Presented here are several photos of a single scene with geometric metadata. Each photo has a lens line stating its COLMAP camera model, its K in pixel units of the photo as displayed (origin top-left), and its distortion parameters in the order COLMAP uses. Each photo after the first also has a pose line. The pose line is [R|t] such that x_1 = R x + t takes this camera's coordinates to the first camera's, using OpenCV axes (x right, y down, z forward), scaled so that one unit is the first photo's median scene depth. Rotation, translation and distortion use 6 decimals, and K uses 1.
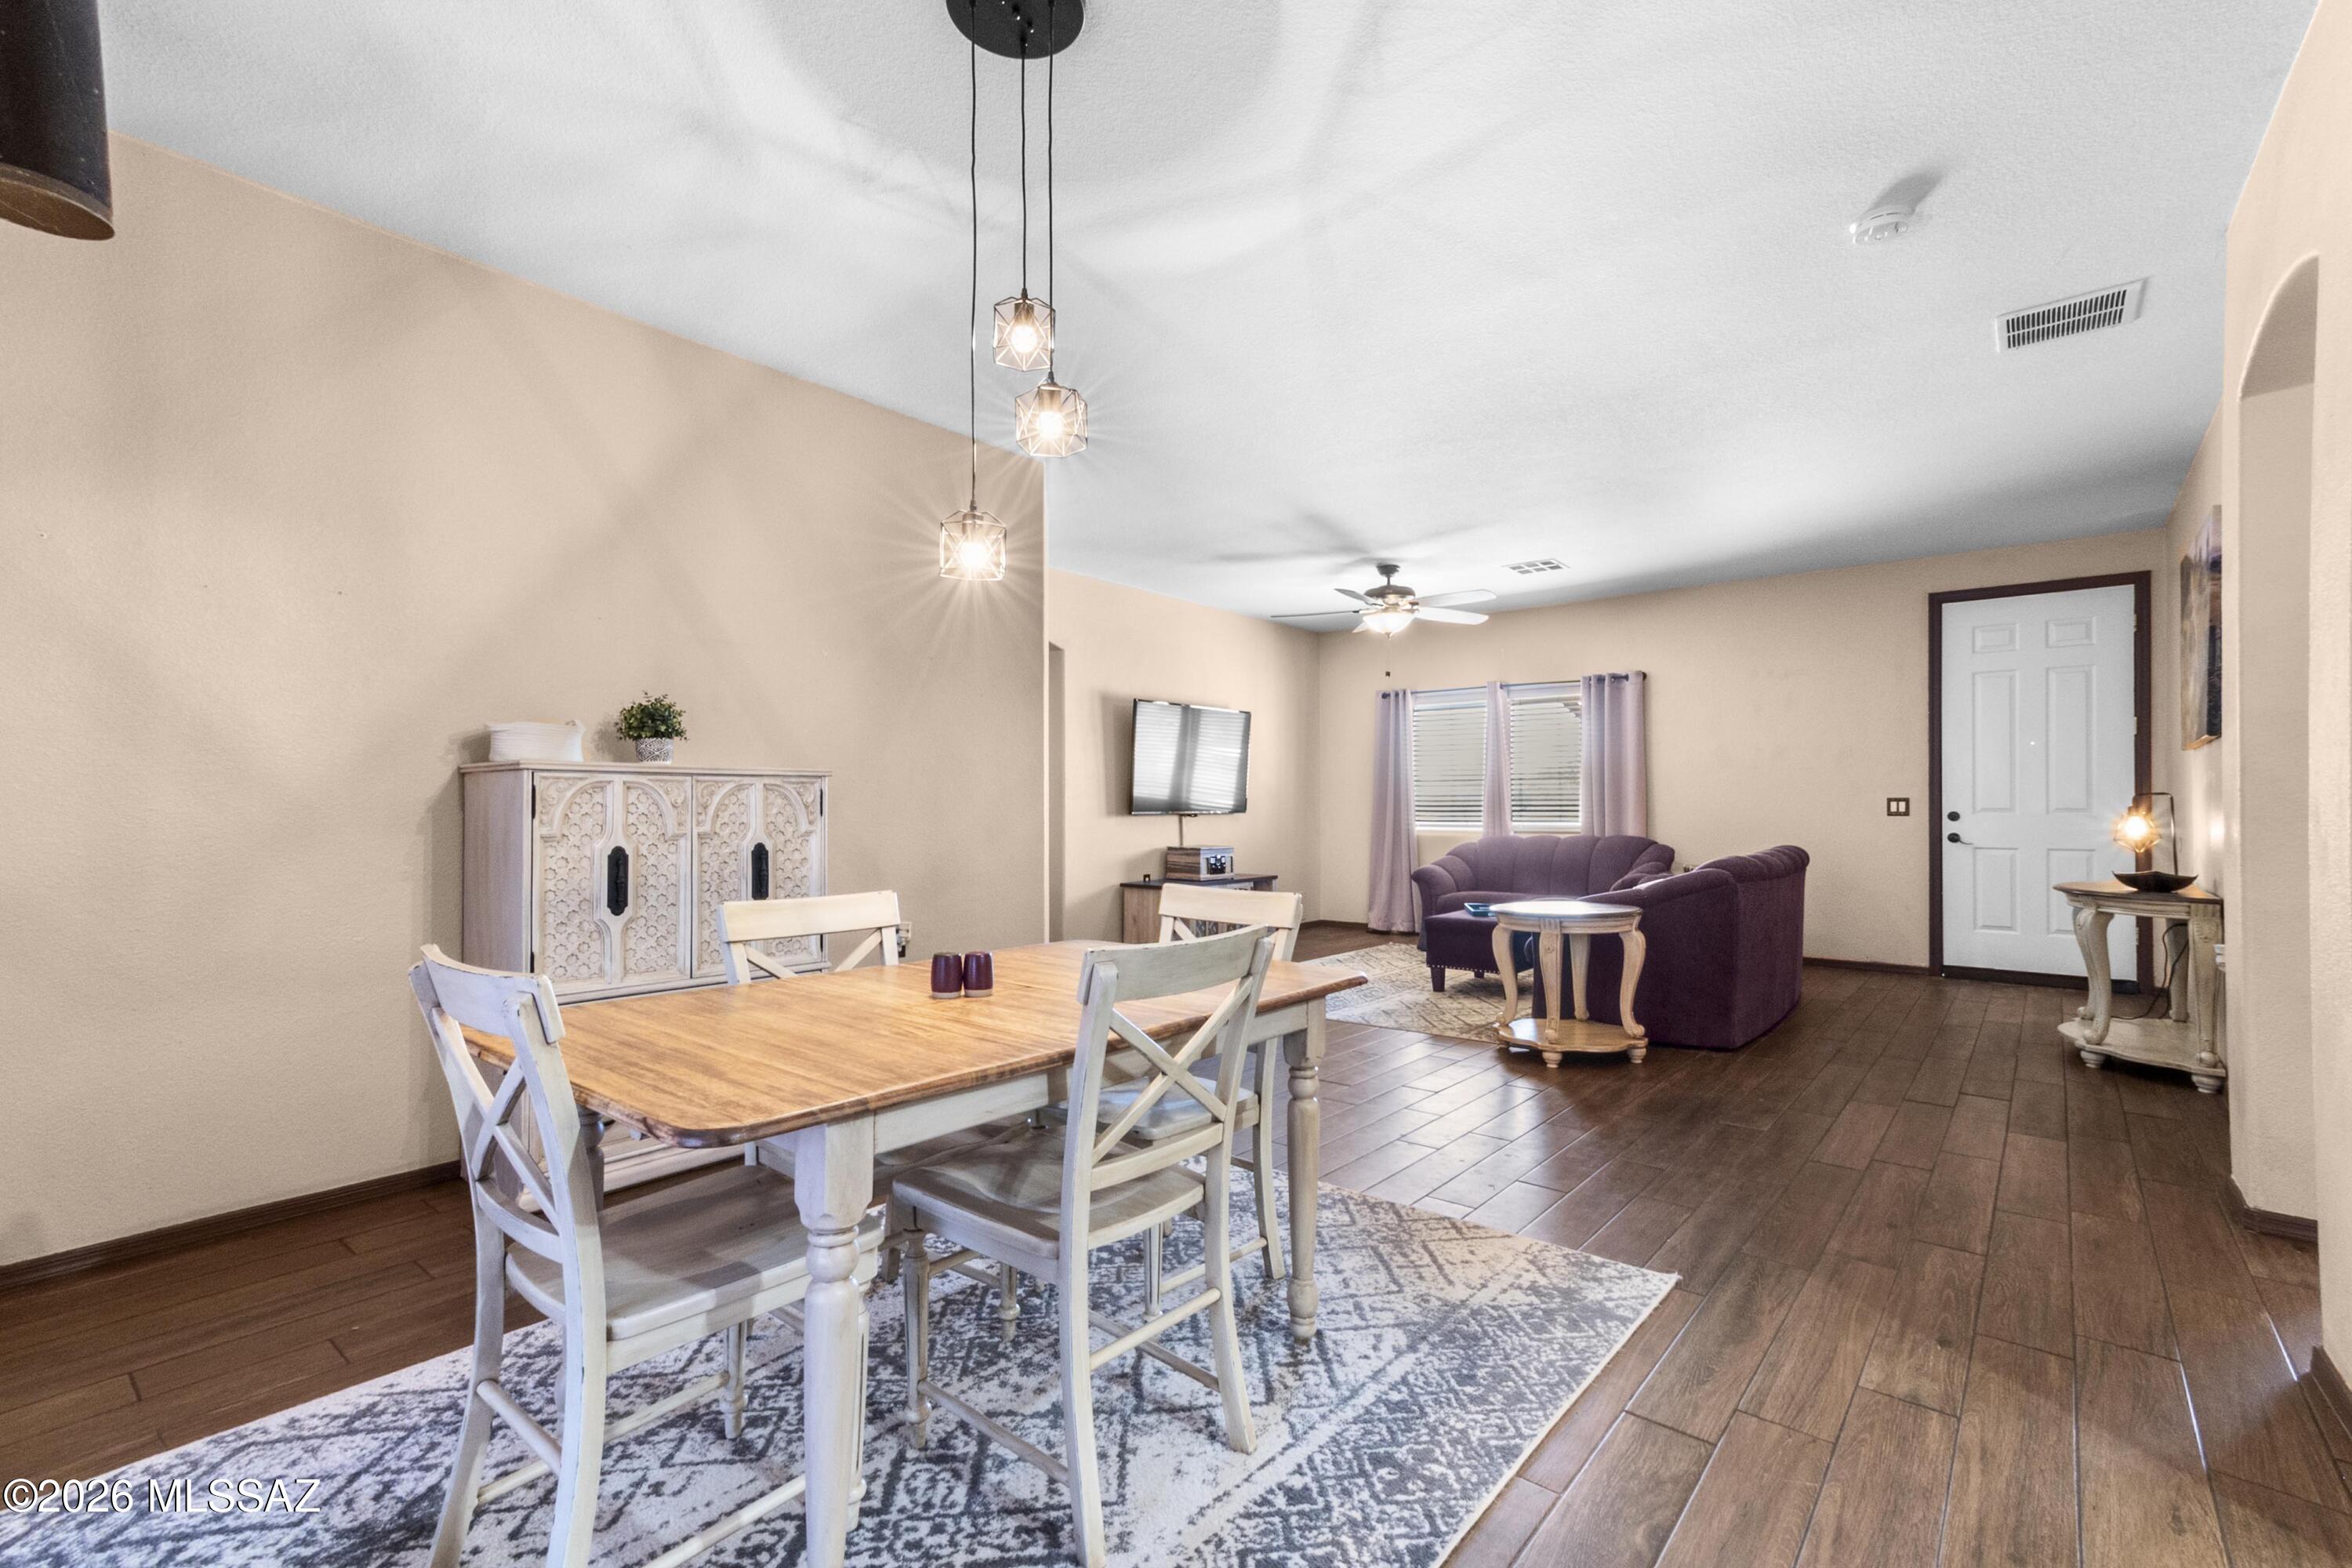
lens RADIAL K [[1056.2, 0, 1176.7], [0, 1056.2, 802.5], [0, 0, 1]] dist [-0.010584, 0.024317]
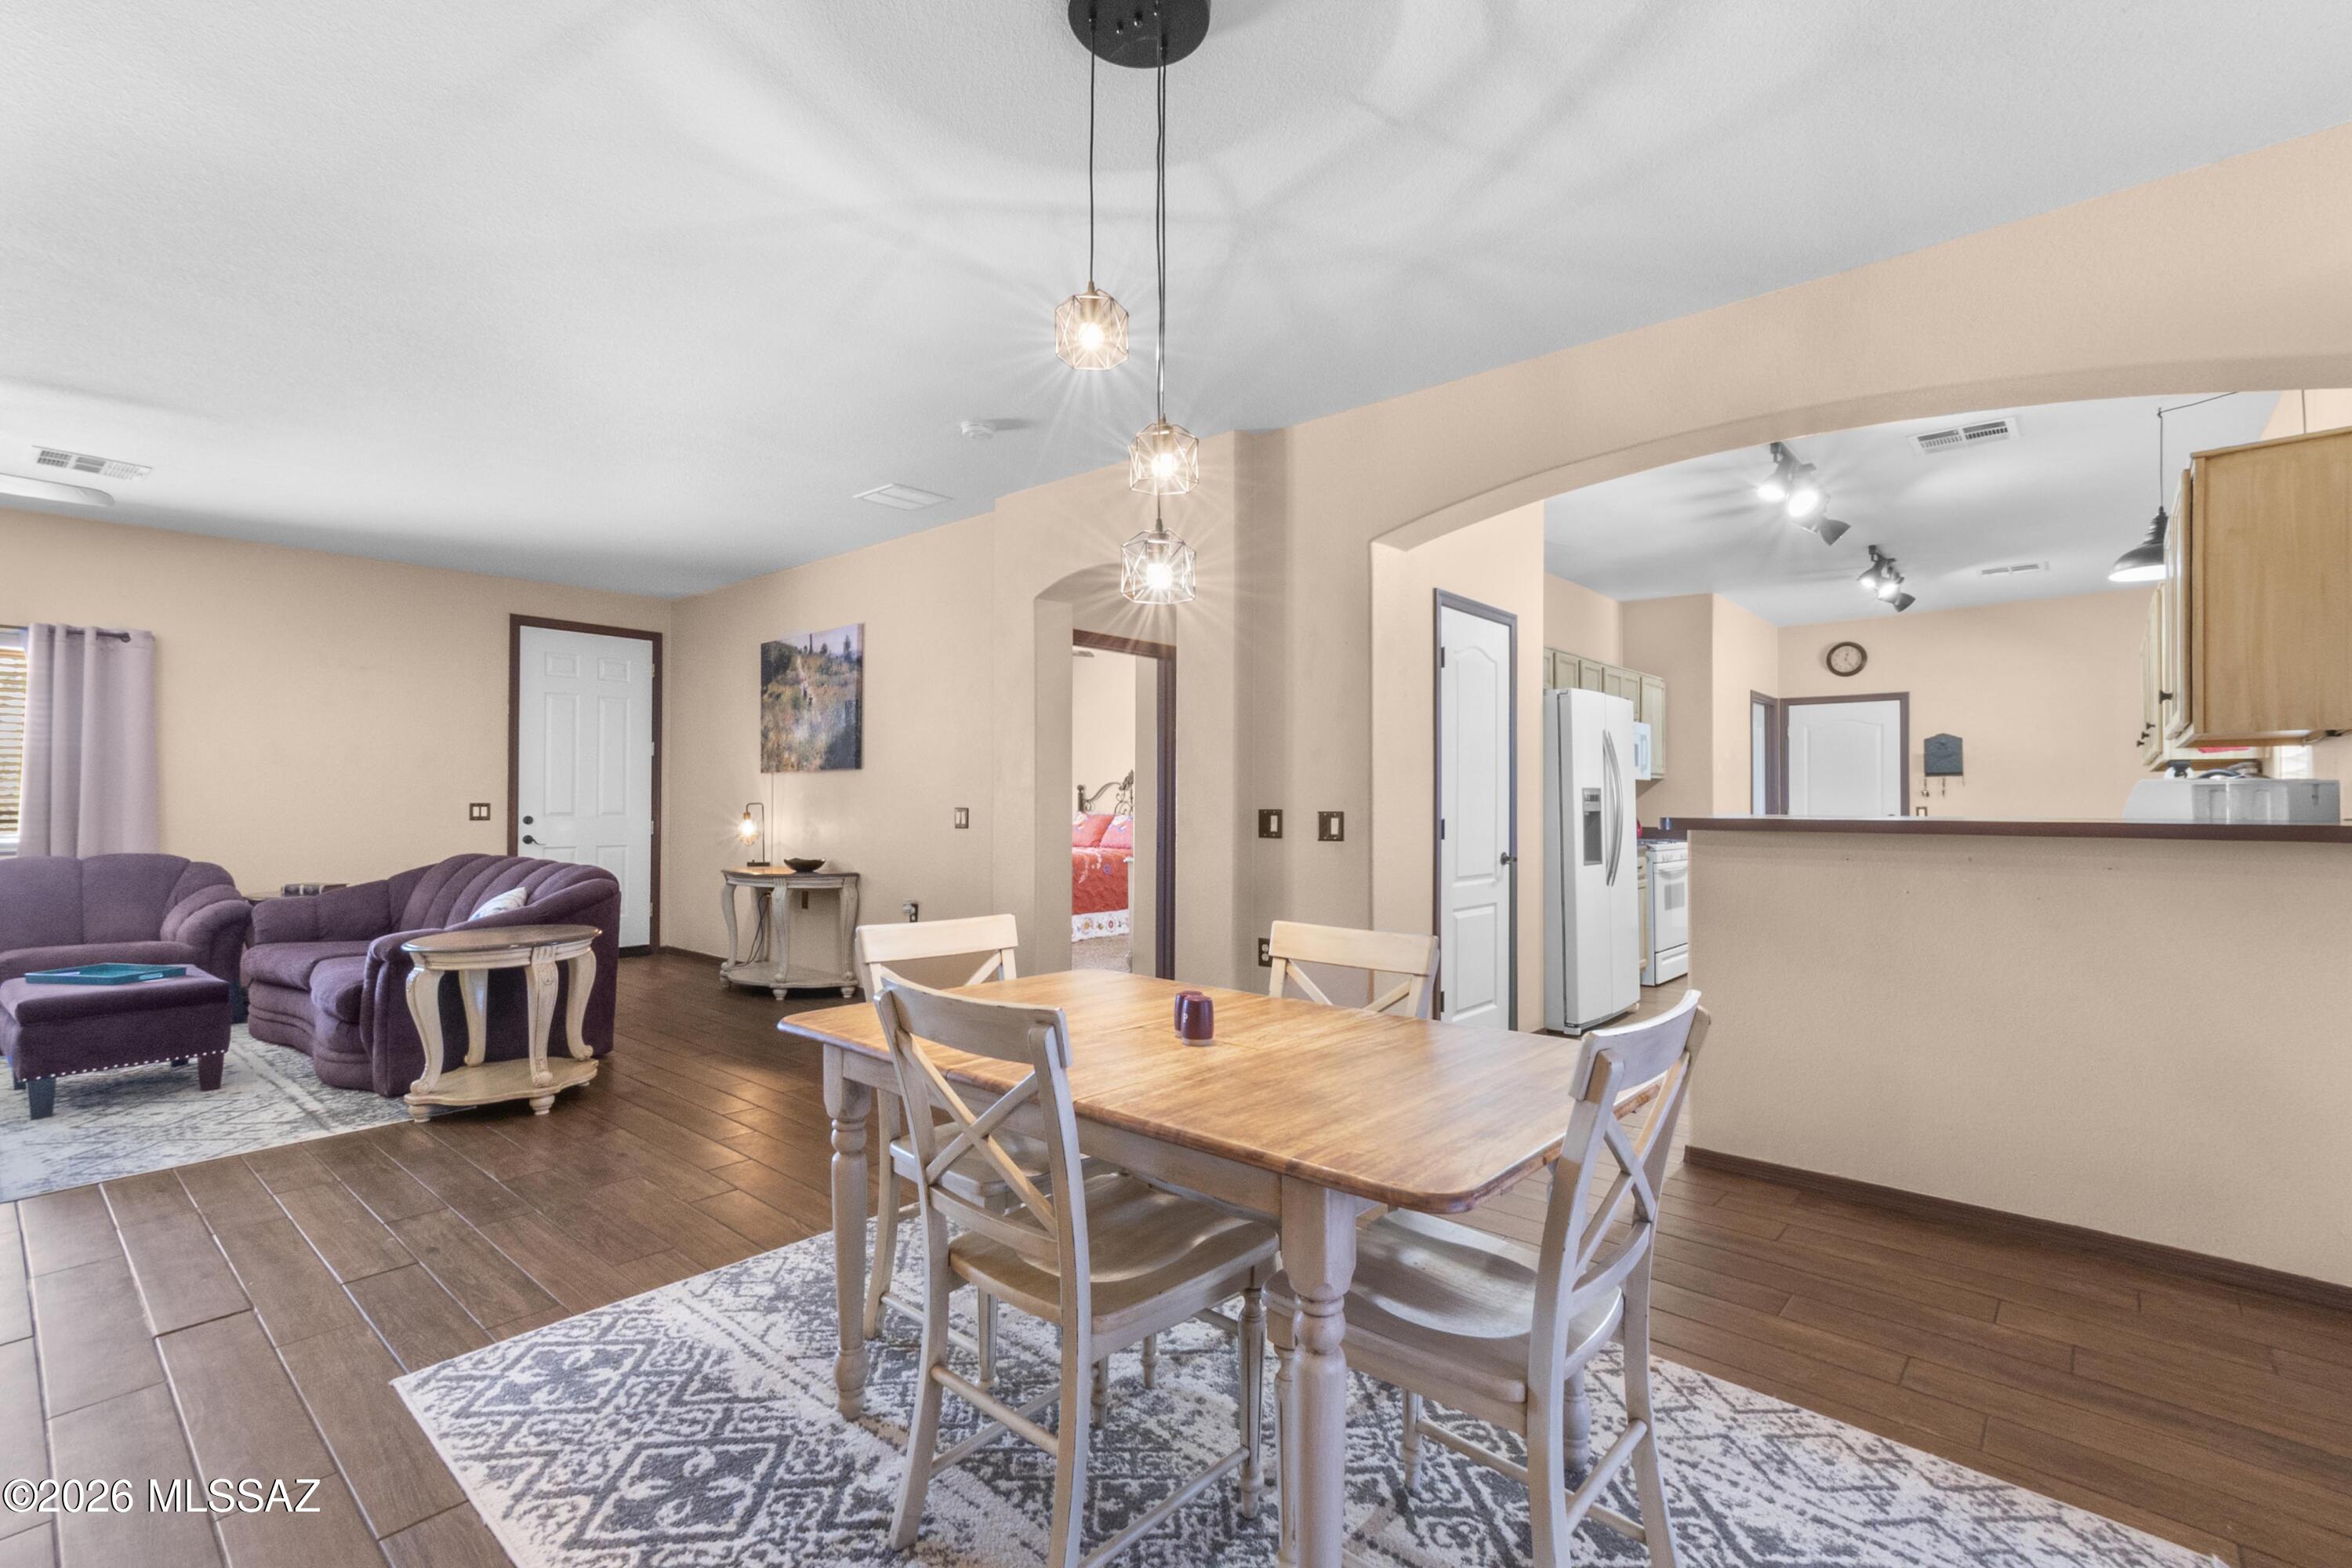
lens RADIAL K [[1052.3, 0, 1183.7], [0, 1052.3, 787.2], [0, 0, 1]] dist [-0.011530, 0.023853]
pose [[0.024306, 0.013979, 0.999607, -0.348150], [-0.006404, 0.999884, -0.013828, -0.010723], [-0.999684, -0.006065, 0.024393, 0.293311]]
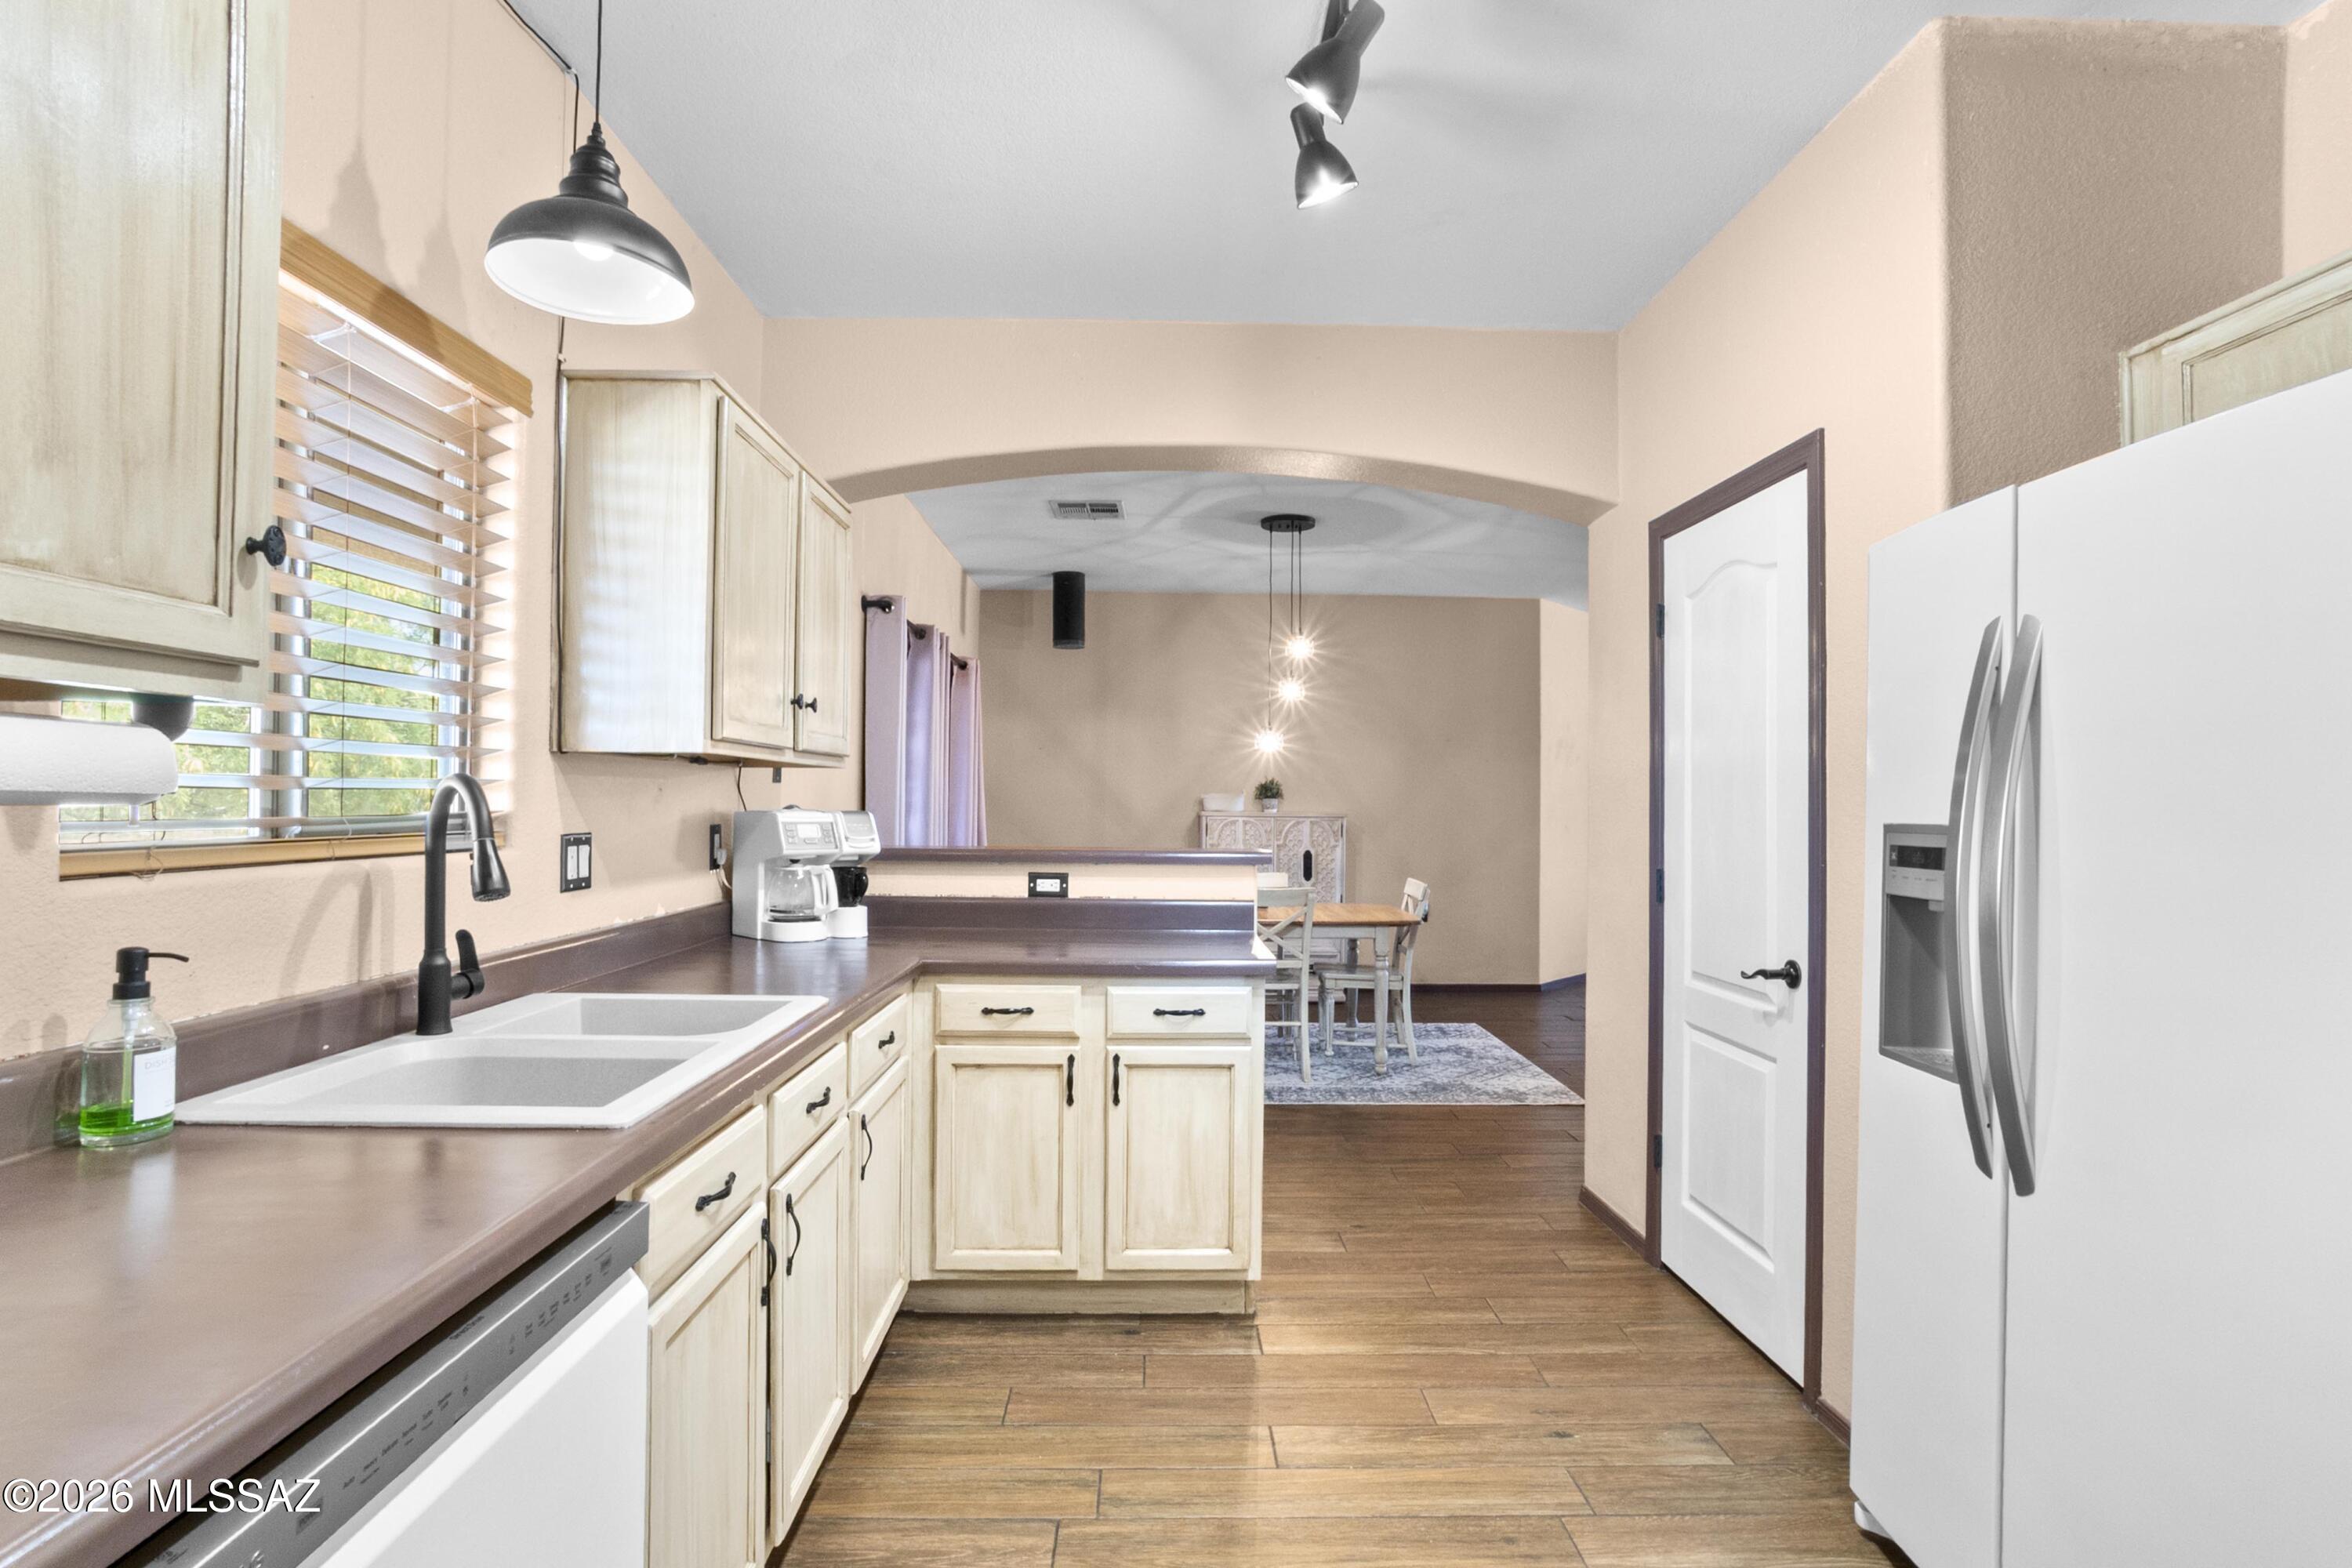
lens RADIAL K [[1056.2, 0, 1176.7], [0, 1056.2, 802.5], [0, 0, 1]] dist [-0.010584, 0.024317]
pose [[0.650207, 0.001102, -0.759756, 0.500509], [-0.003220, 0.999994, -0.001305, -0.025474], [0.759750, 0.003295, 0.650207, -0.264022]]
